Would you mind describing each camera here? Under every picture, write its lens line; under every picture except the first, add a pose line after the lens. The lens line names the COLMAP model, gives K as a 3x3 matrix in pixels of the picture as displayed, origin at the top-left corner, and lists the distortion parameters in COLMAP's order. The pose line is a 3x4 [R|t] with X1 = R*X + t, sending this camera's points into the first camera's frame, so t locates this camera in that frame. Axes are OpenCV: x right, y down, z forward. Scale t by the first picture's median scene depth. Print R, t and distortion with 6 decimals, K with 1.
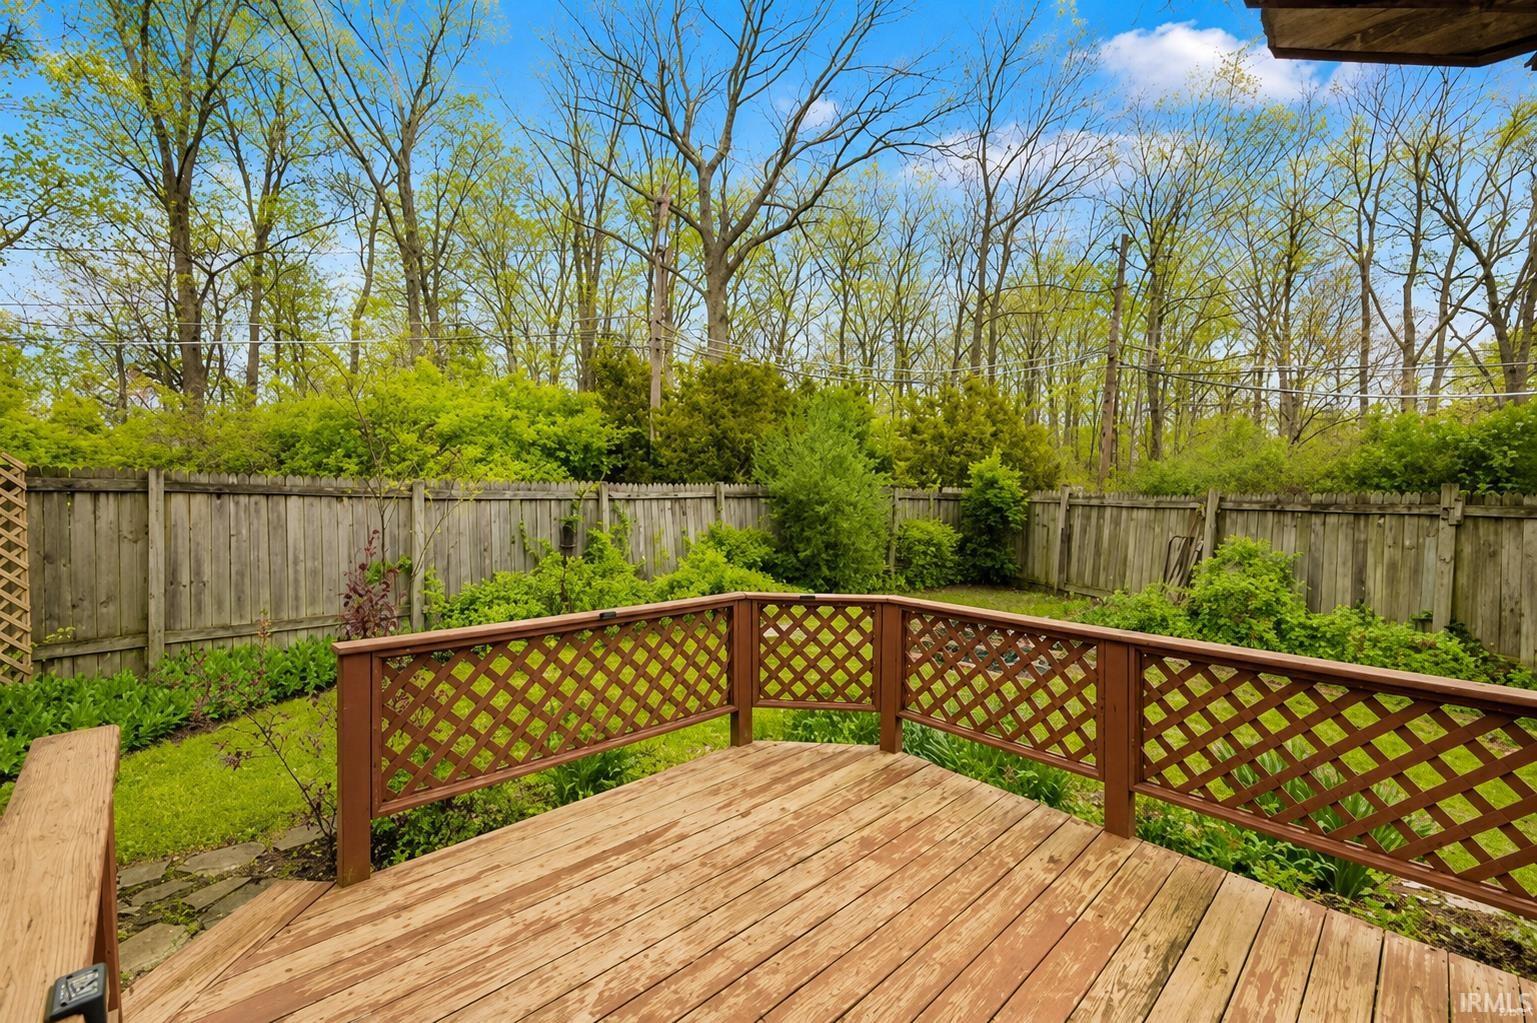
lens RADIAL K [[650.4, 0, 762.7], [0, 650.4, 484.0], [0, 0, 1]] dist [0.000990, 0.000160]
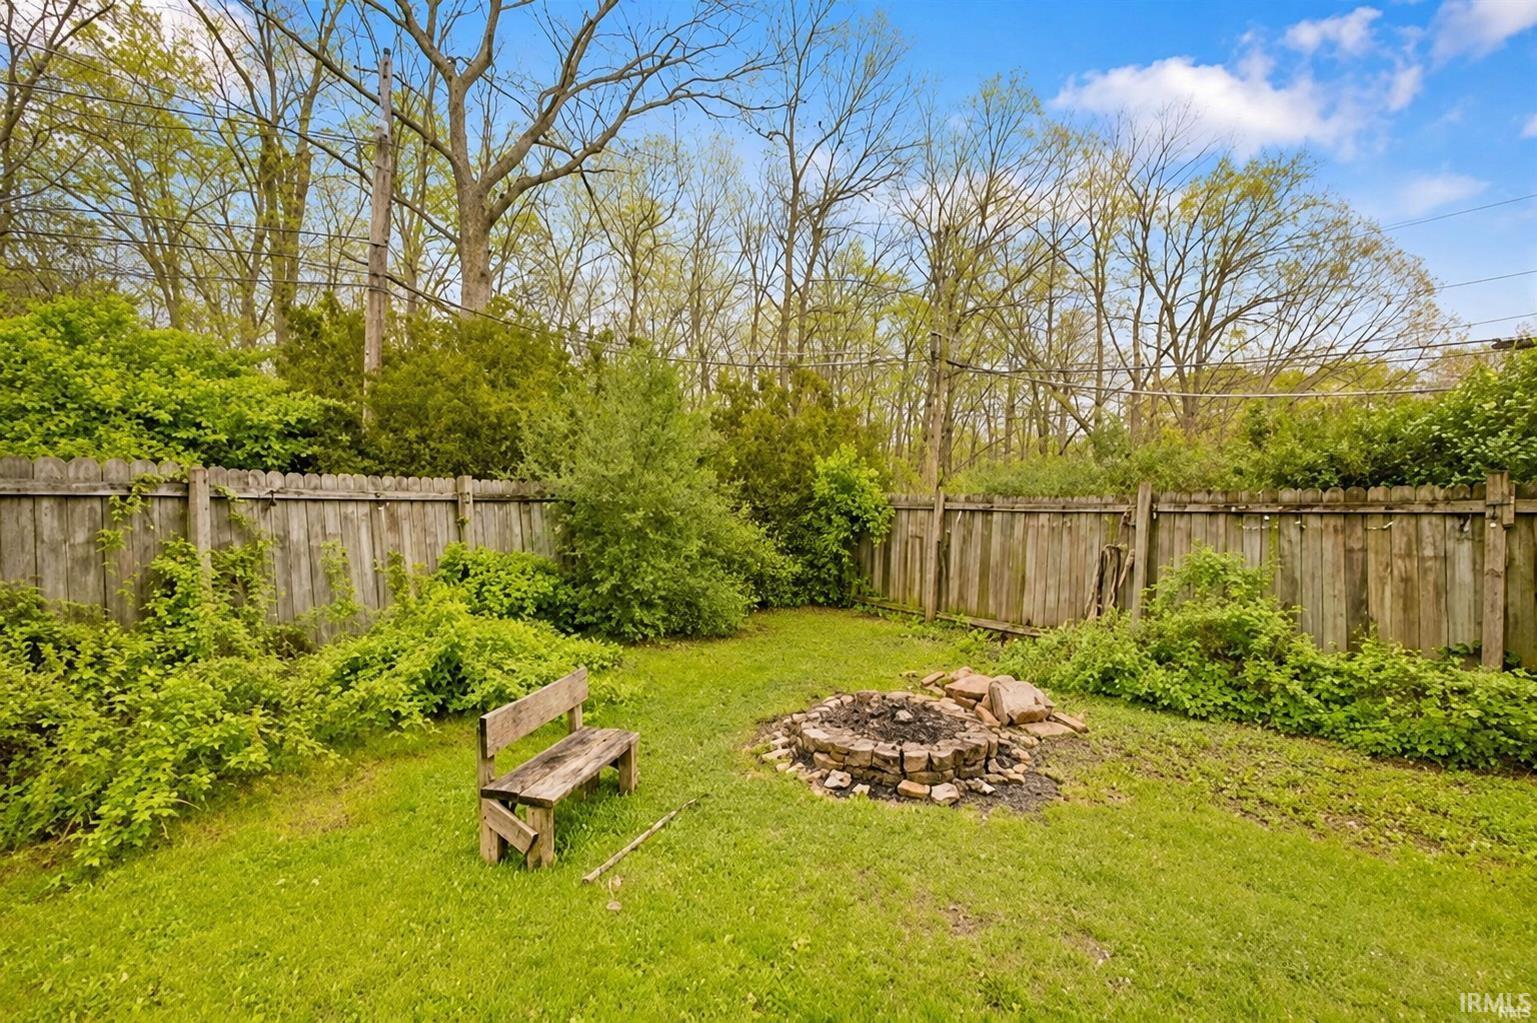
lens RADIAL K [[681.0, 0, 746.9], [0, 681.0, 504.9], [0, 0, 1]] dist [0.002203, 0.000576]
pose [[0.955895, -0.003055, 0.293694, 0.000132], [0.000047, 0.999947, 0.010248, 0.016637], [-0.293709, -0.009782, 0.955845, 0.282875]]
